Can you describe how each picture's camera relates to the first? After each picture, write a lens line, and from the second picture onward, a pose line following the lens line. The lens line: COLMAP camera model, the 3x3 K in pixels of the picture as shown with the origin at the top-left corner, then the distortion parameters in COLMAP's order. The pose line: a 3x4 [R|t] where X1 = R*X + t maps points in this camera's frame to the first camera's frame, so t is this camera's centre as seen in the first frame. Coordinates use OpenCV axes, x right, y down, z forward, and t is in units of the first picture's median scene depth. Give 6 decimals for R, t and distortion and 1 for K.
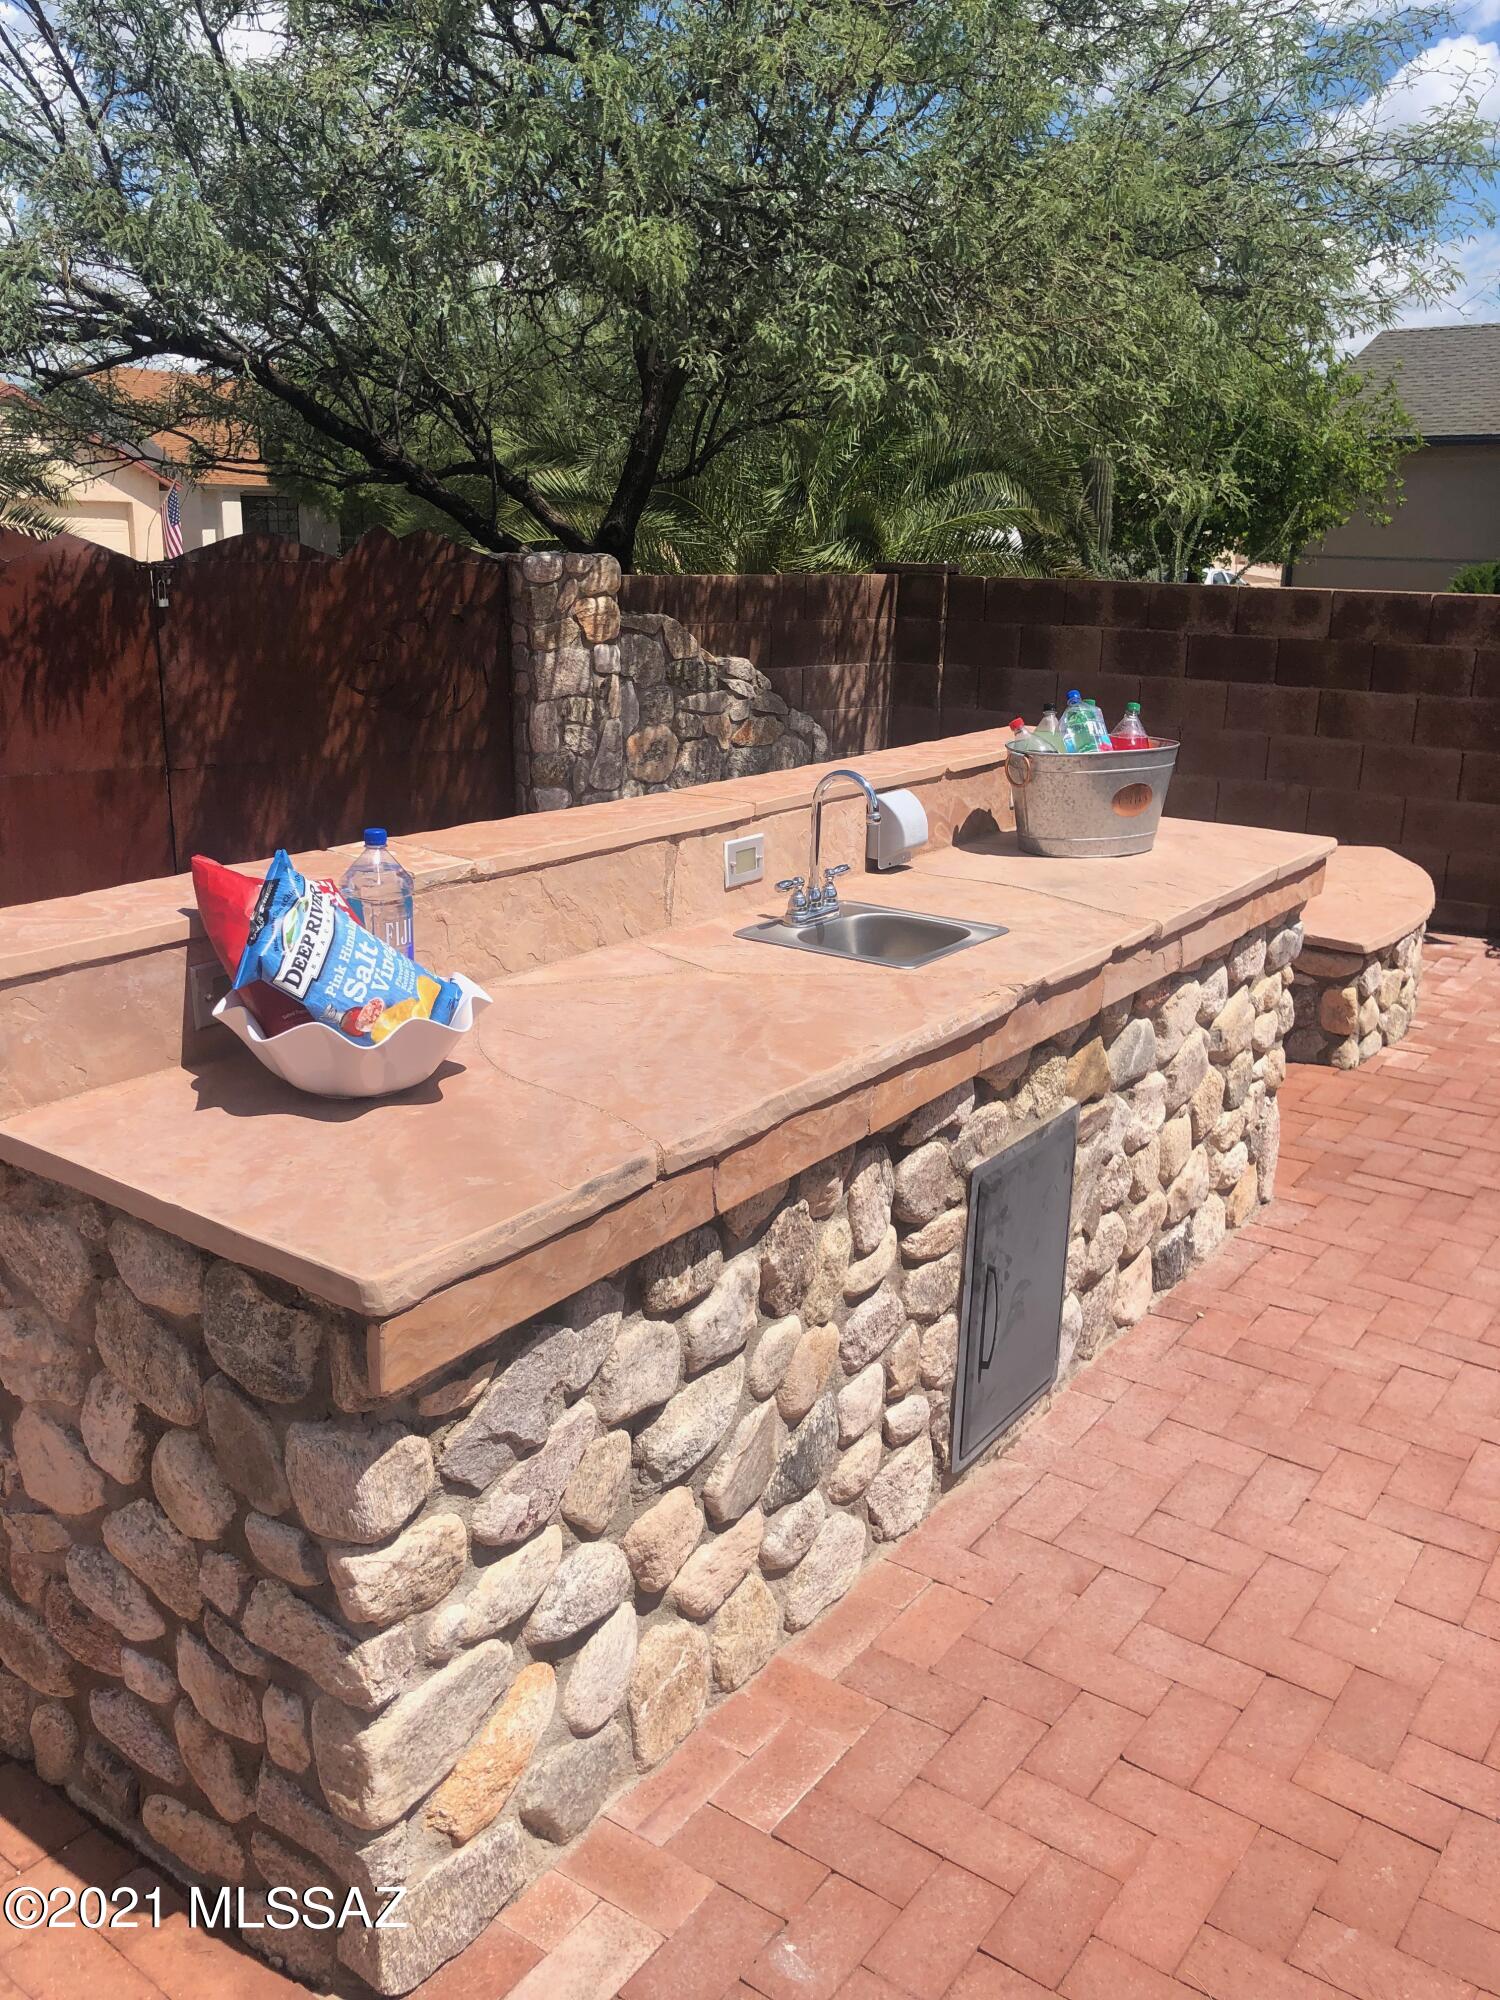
lens RADIAL K [[1700.3, 0, 750.0], [0, 1700.3, 1000.0], [0, 0, 1]] dist [0.034792, -0.069174]
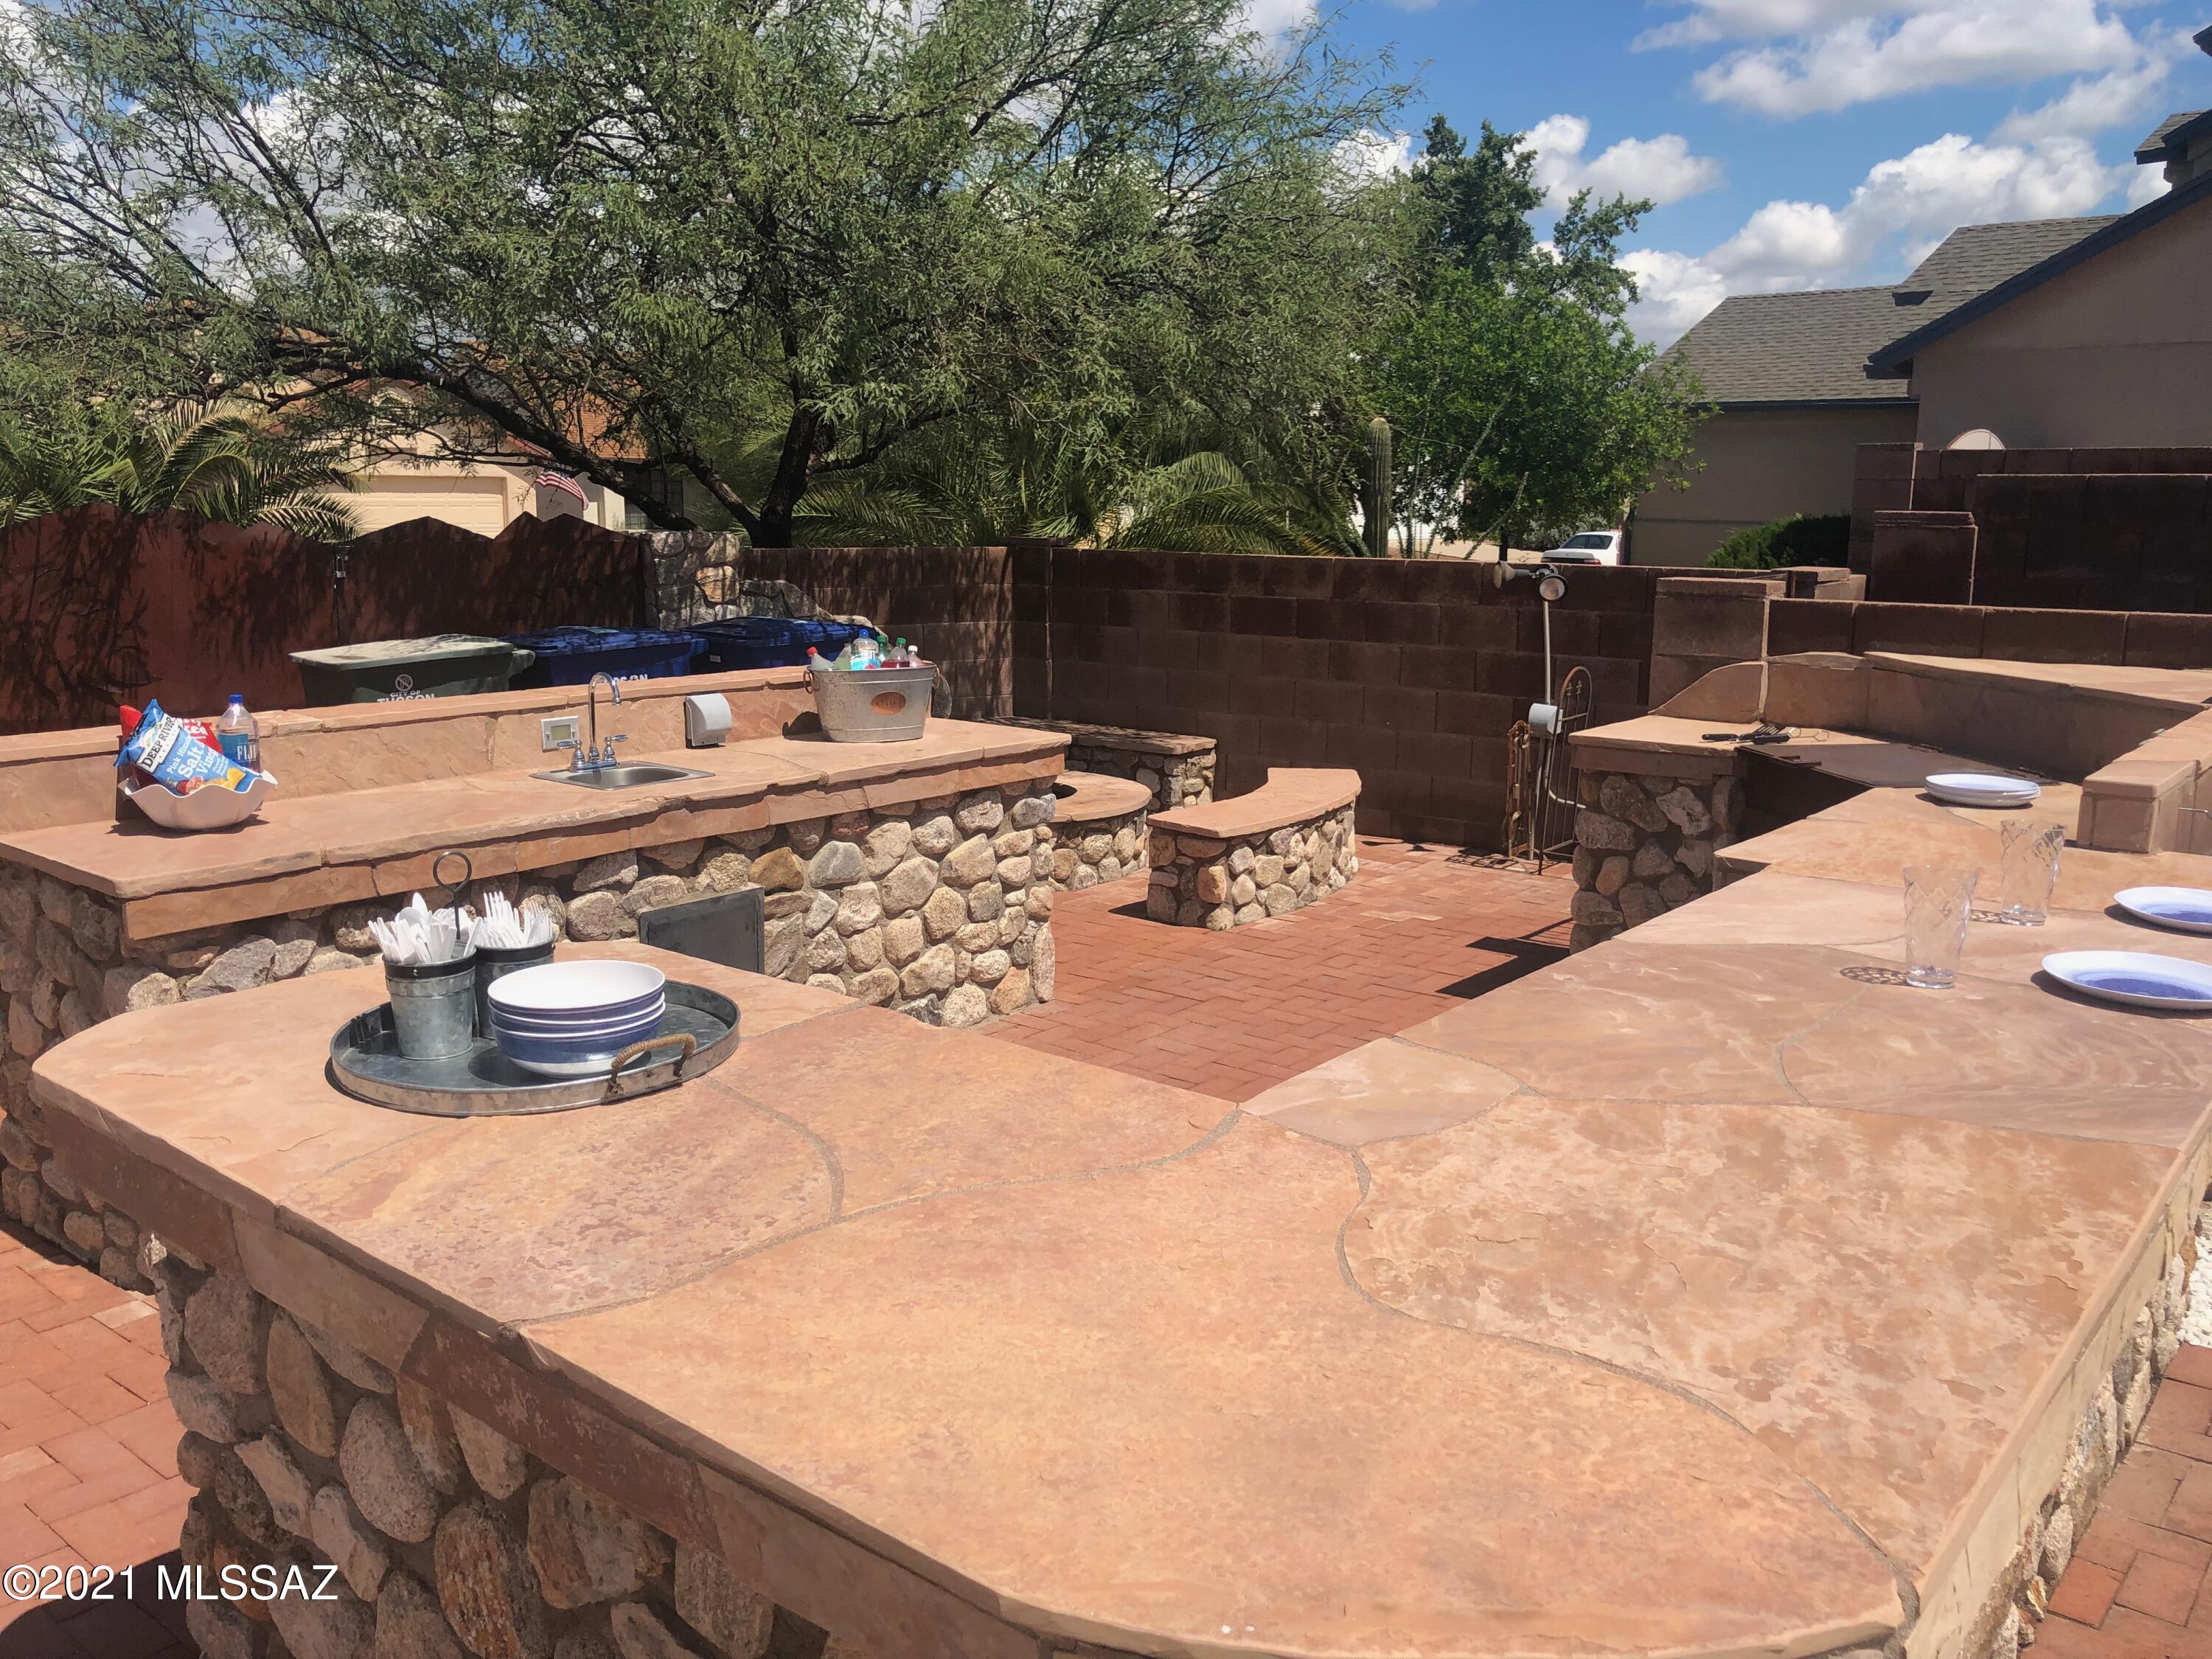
lens RADIAL K [[1880.5, 0, 1141.2], [0, 1880.5, 833.9], [0, 0, 1]] dist [0.034792, -0.069174]
pose [[0.999205, -0.000989, -0.039846, 0.339764], [-0.002645, 0.995843, -0.091047, 0.093912], [0.039771, 0.091080, 0.995049, -0.387225]]
